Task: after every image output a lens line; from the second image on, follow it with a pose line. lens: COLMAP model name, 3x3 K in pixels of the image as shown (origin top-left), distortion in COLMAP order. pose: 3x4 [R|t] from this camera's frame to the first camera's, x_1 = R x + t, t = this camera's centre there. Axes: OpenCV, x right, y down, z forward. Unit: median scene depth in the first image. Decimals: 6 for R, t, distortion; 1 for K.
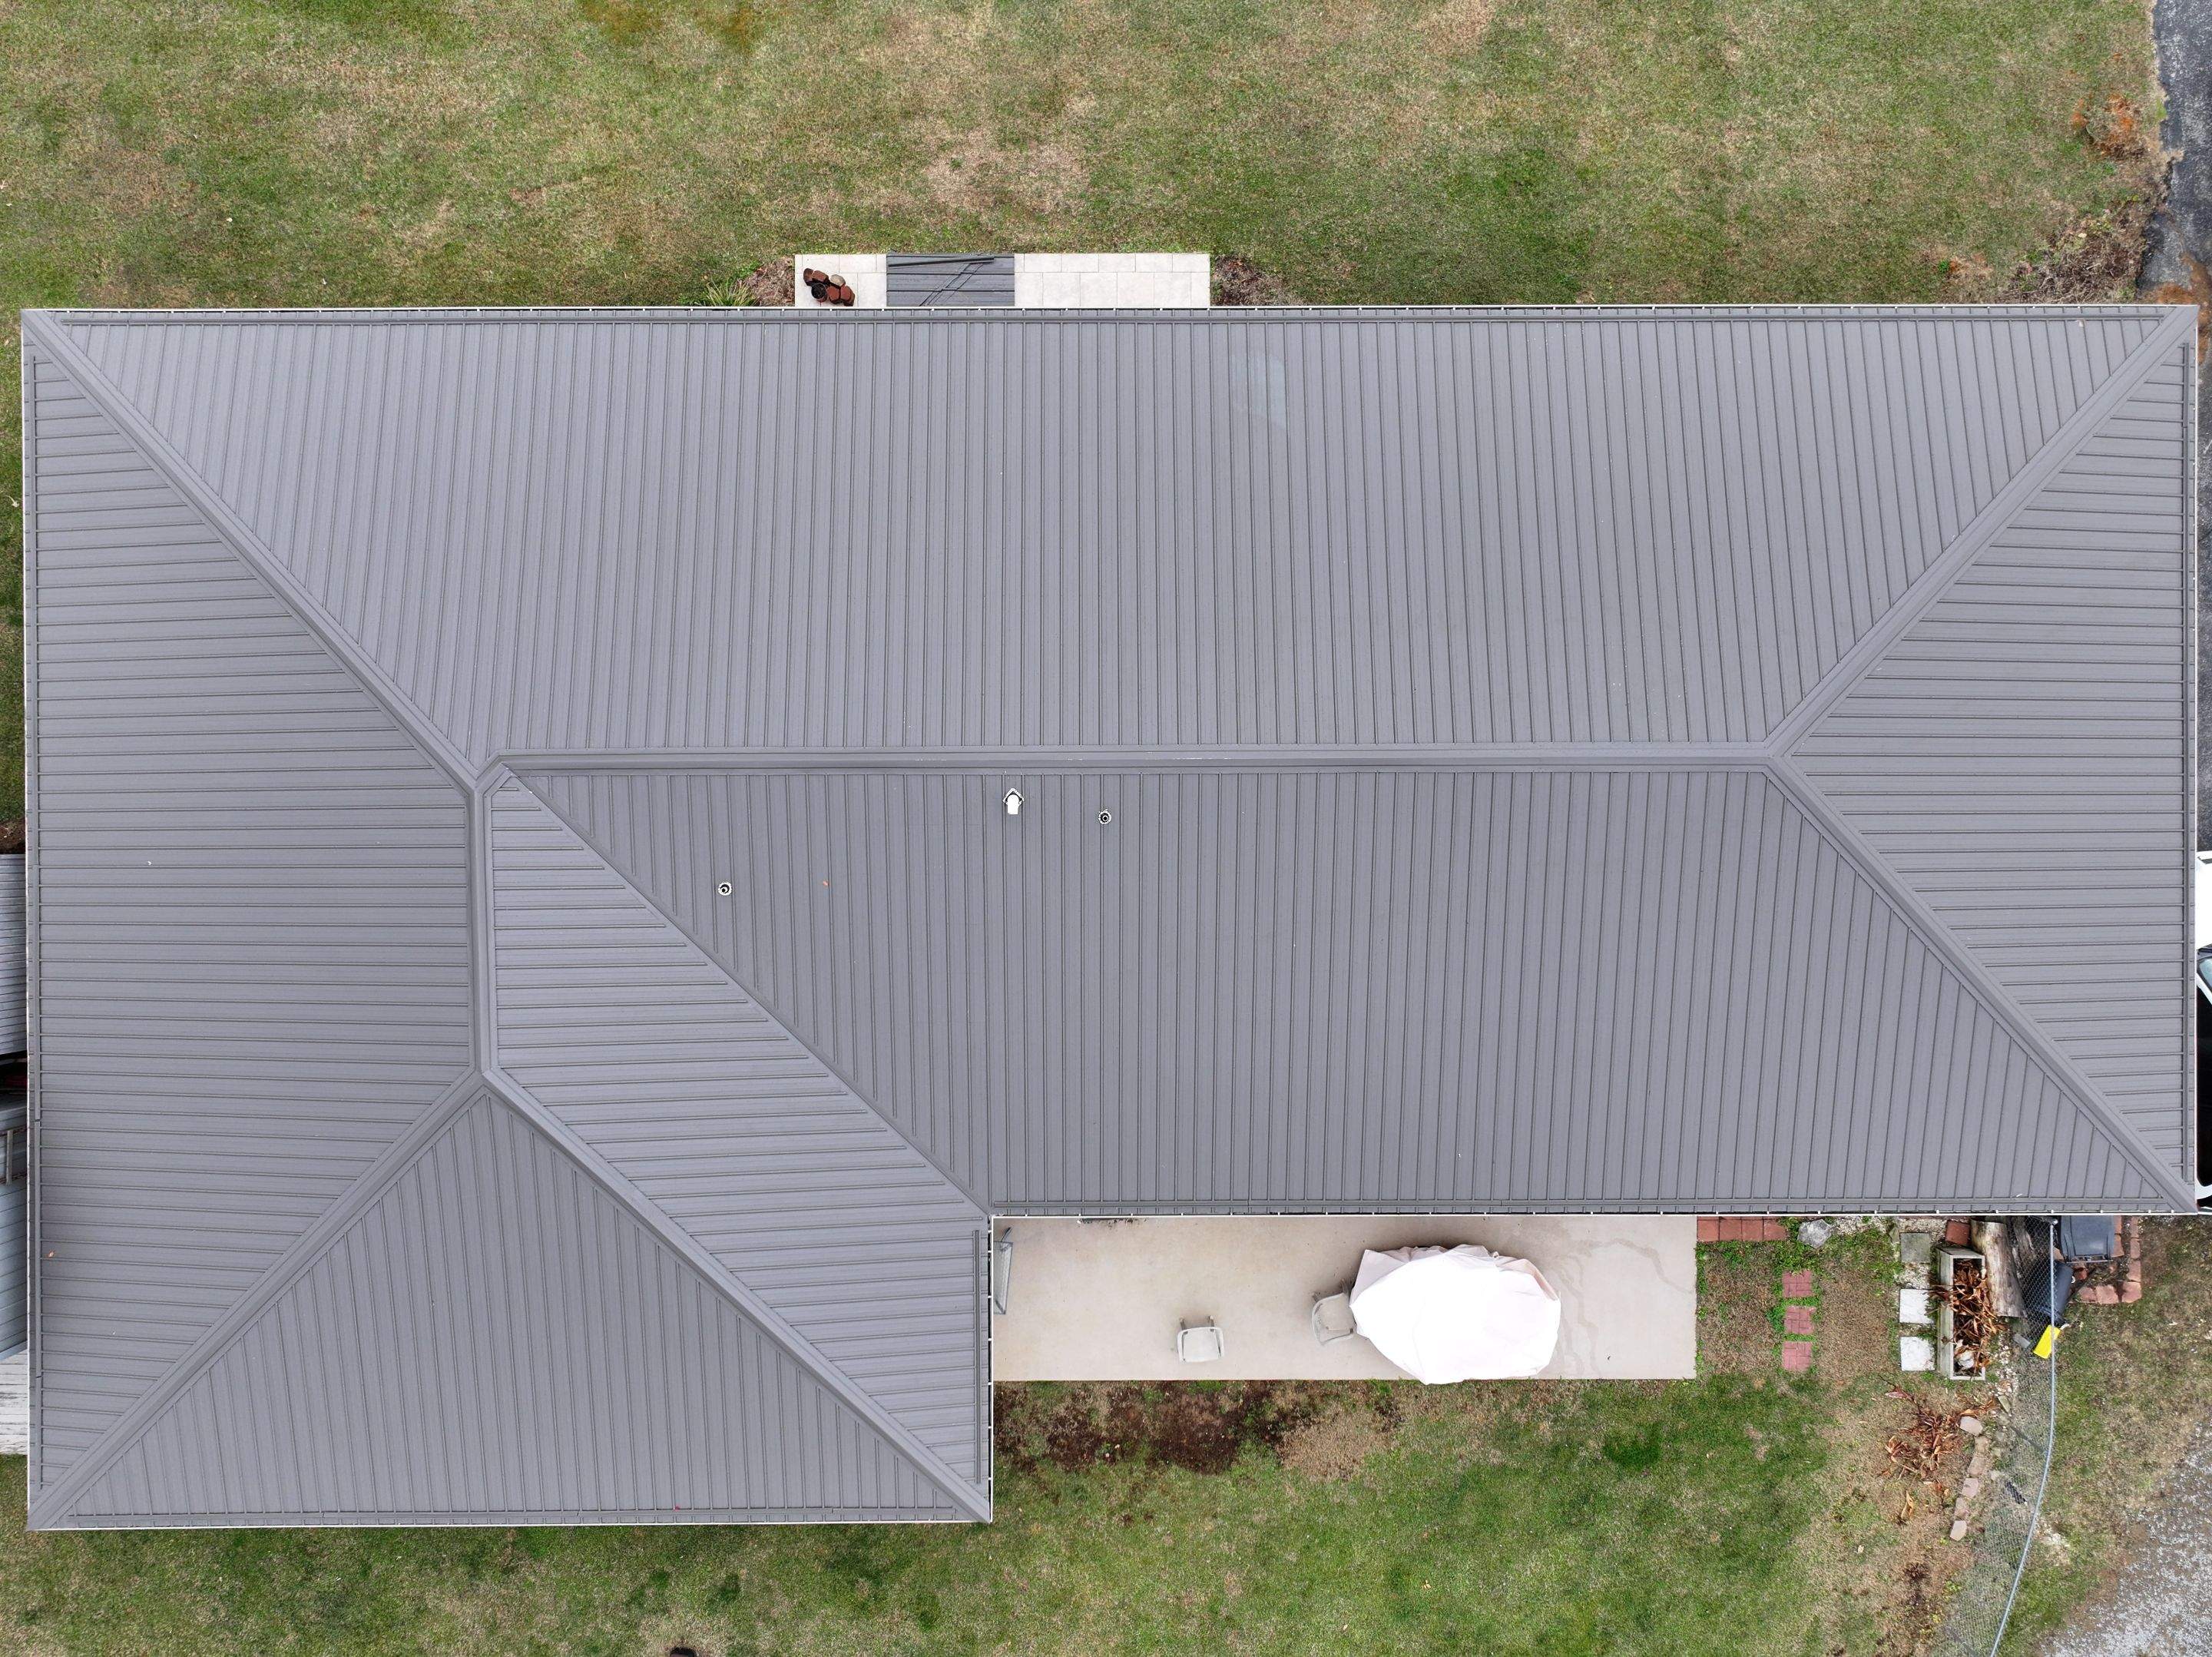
lens RADIAL K [[1772.0, 0, 1092.9], [0, 1772.0, 848.2], [0, 0, 1]] dist [0.000314, 0.013053]
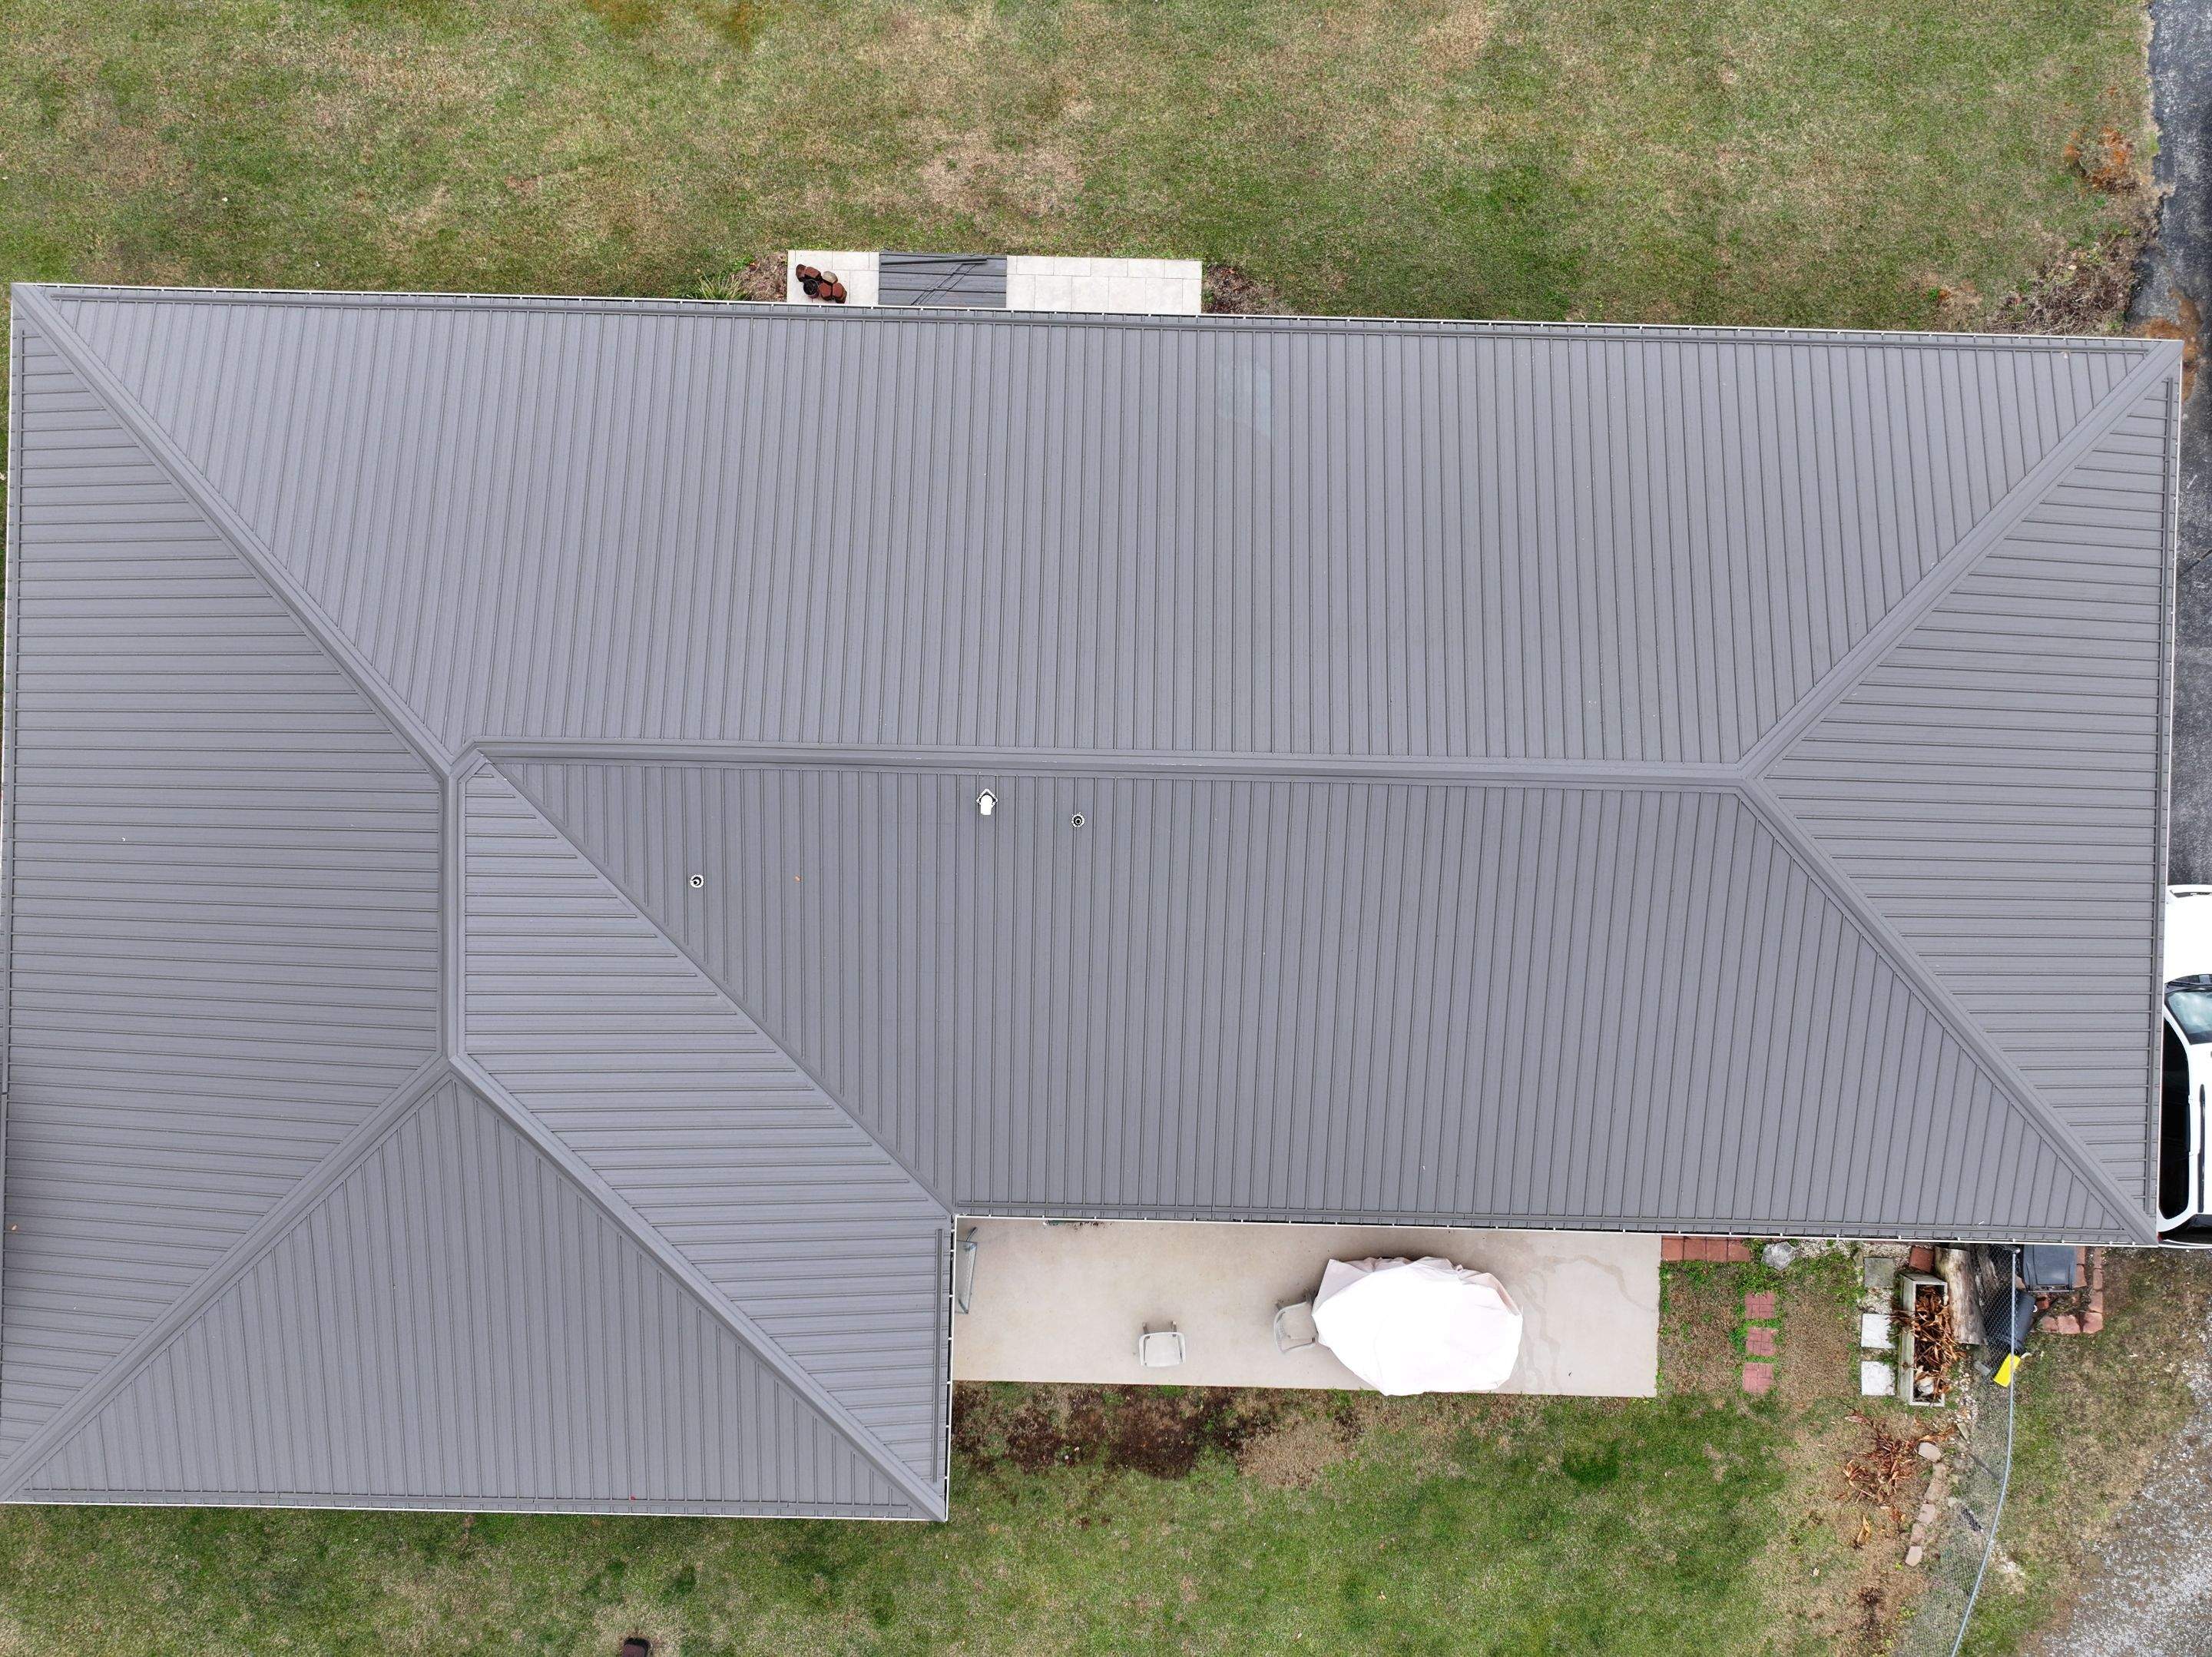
lens RADIAL K [[1772.0, 0, 1094.0], [0, 1772.0, 849.1], [0, 0, 1]] dist [0.000314, 0.013053]
pose [[0.999610, 0.027923, 0.000704, 0.013448], [-0.027922, 0.999609, -0.001275, -0.000150], [-0.000739, 0.001255, 0.999999, -0.001450]]
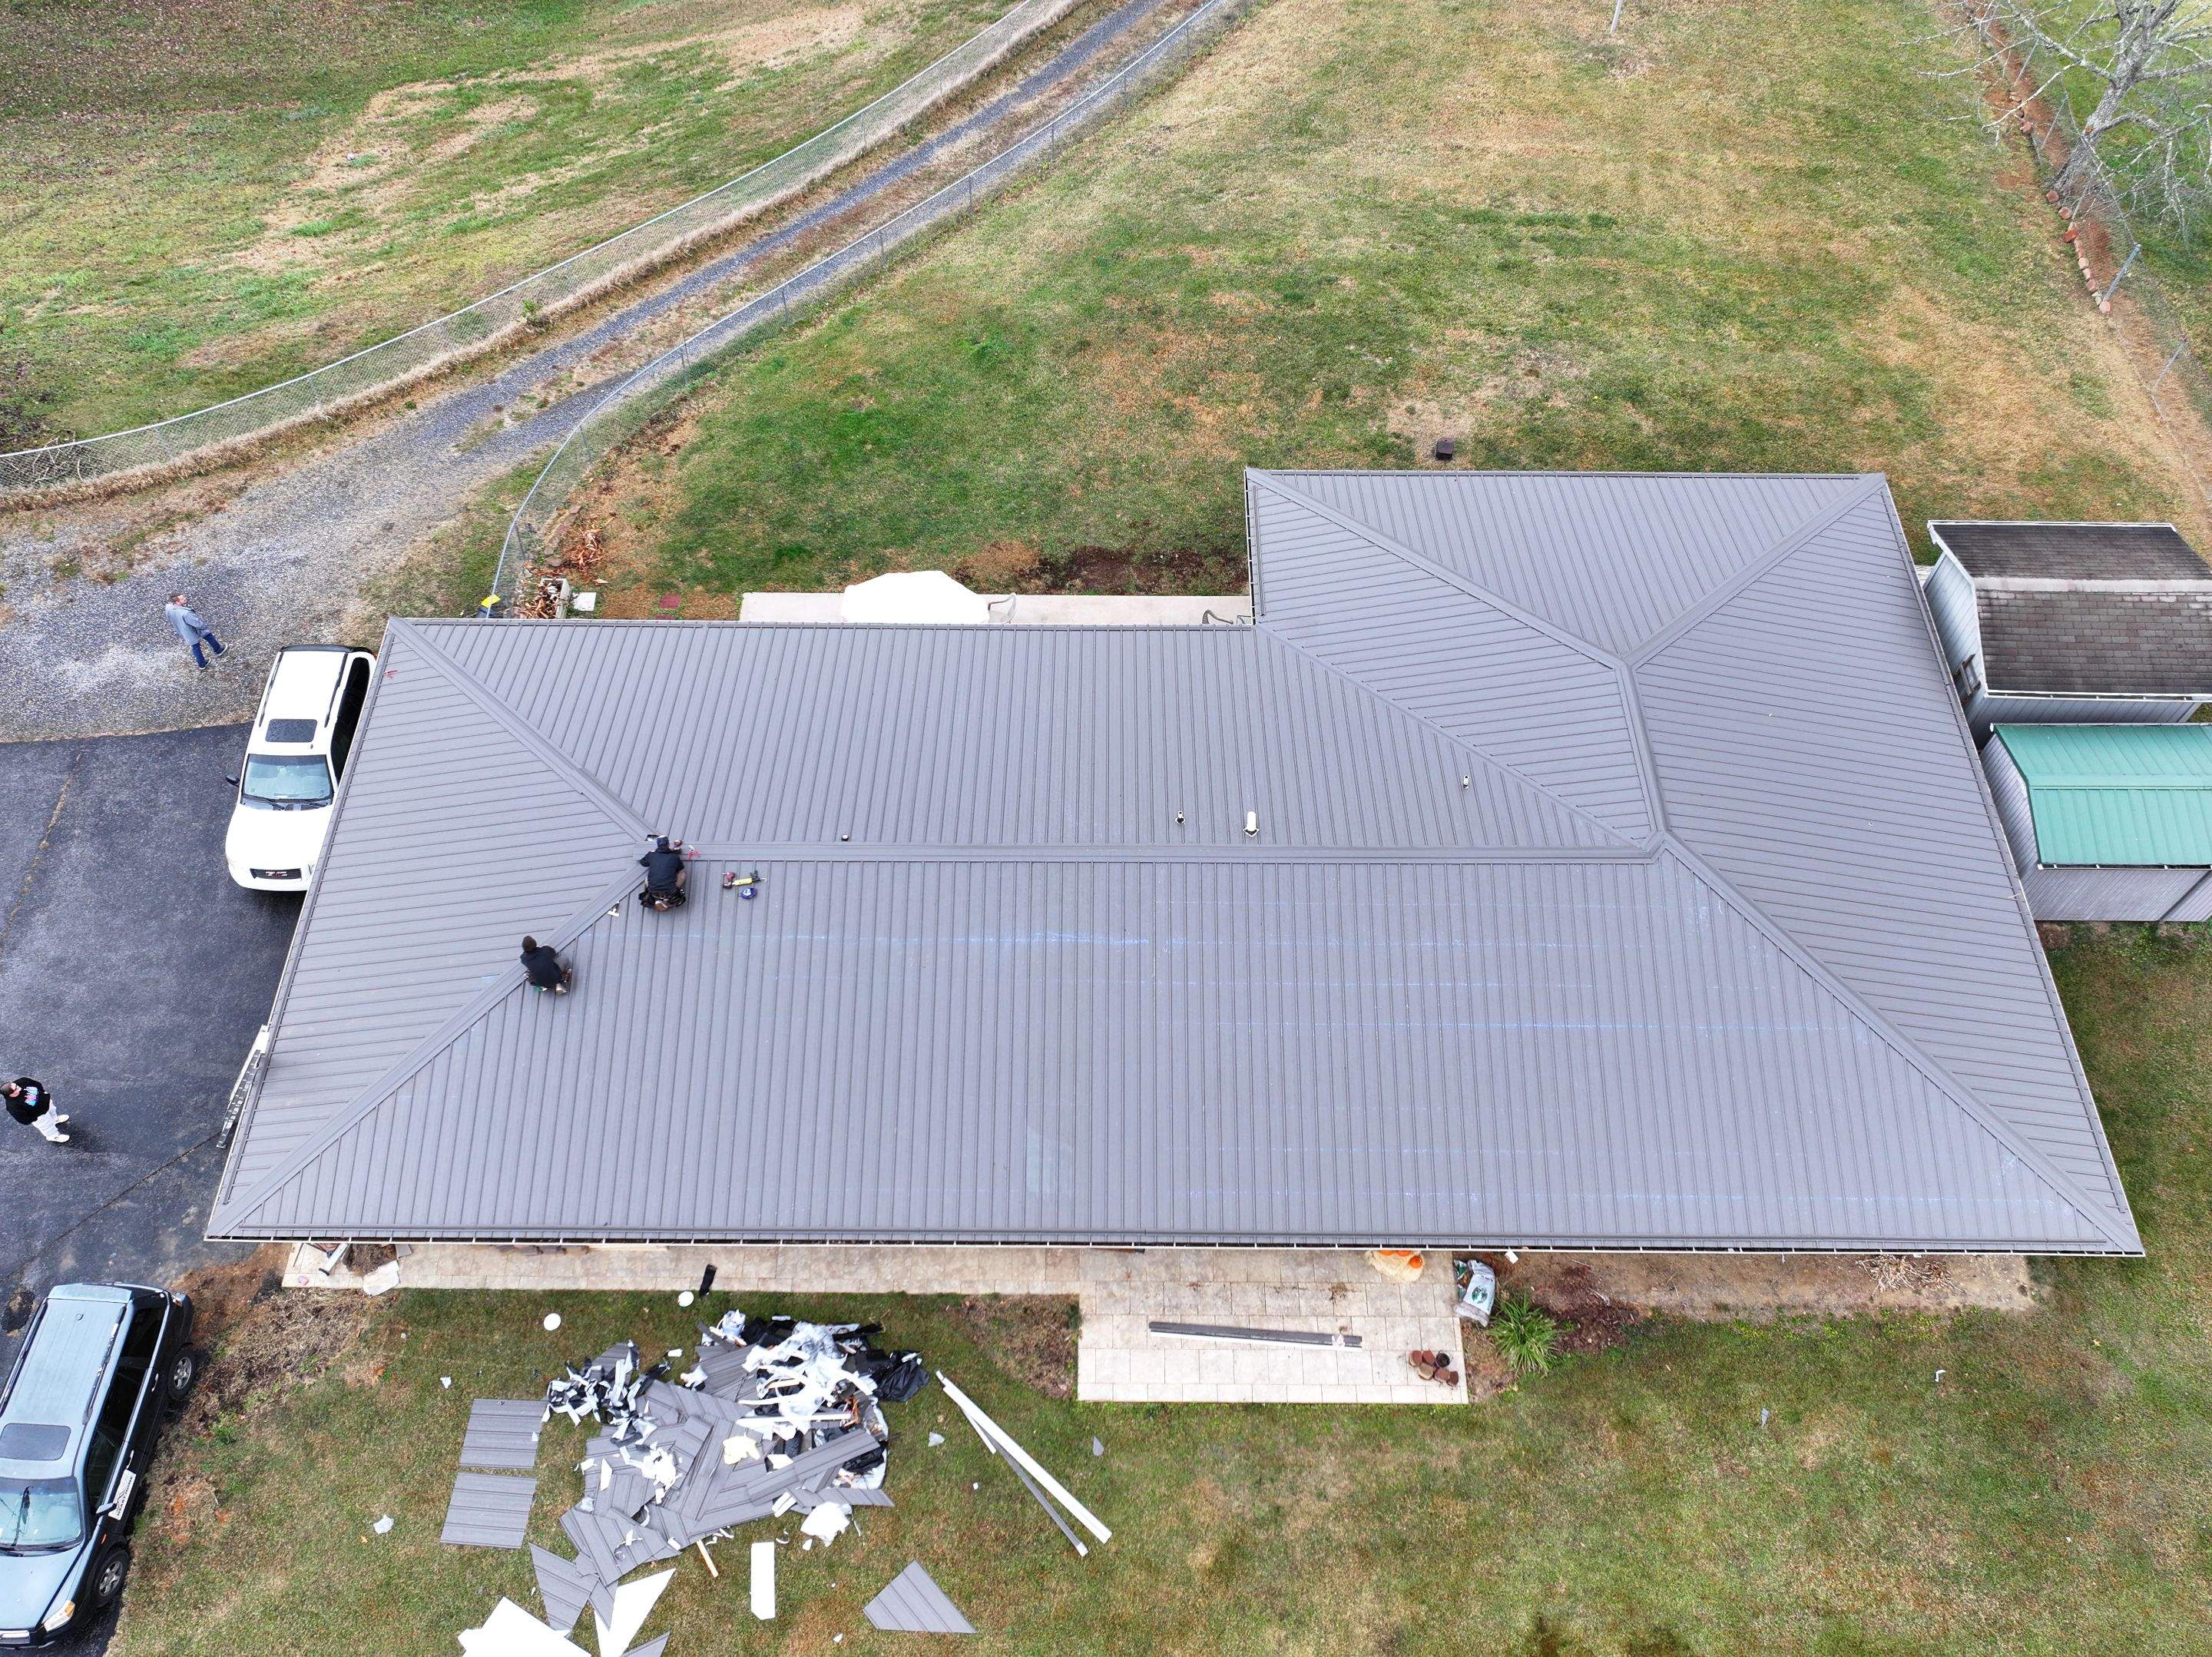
lens RADIAL K [[1772.0, 0, 1110.3], [0, 1772.0, 838.7], [0, 0, 1]] dist [0.000314, 0.013053]
pose [[-0.999923, -0.010615, -0.006437, 0.056783], [0.005350, -0.836354, 0.548163, -0.636898], [-0.011202, 0.548087, 0.836346, -0.069968]]
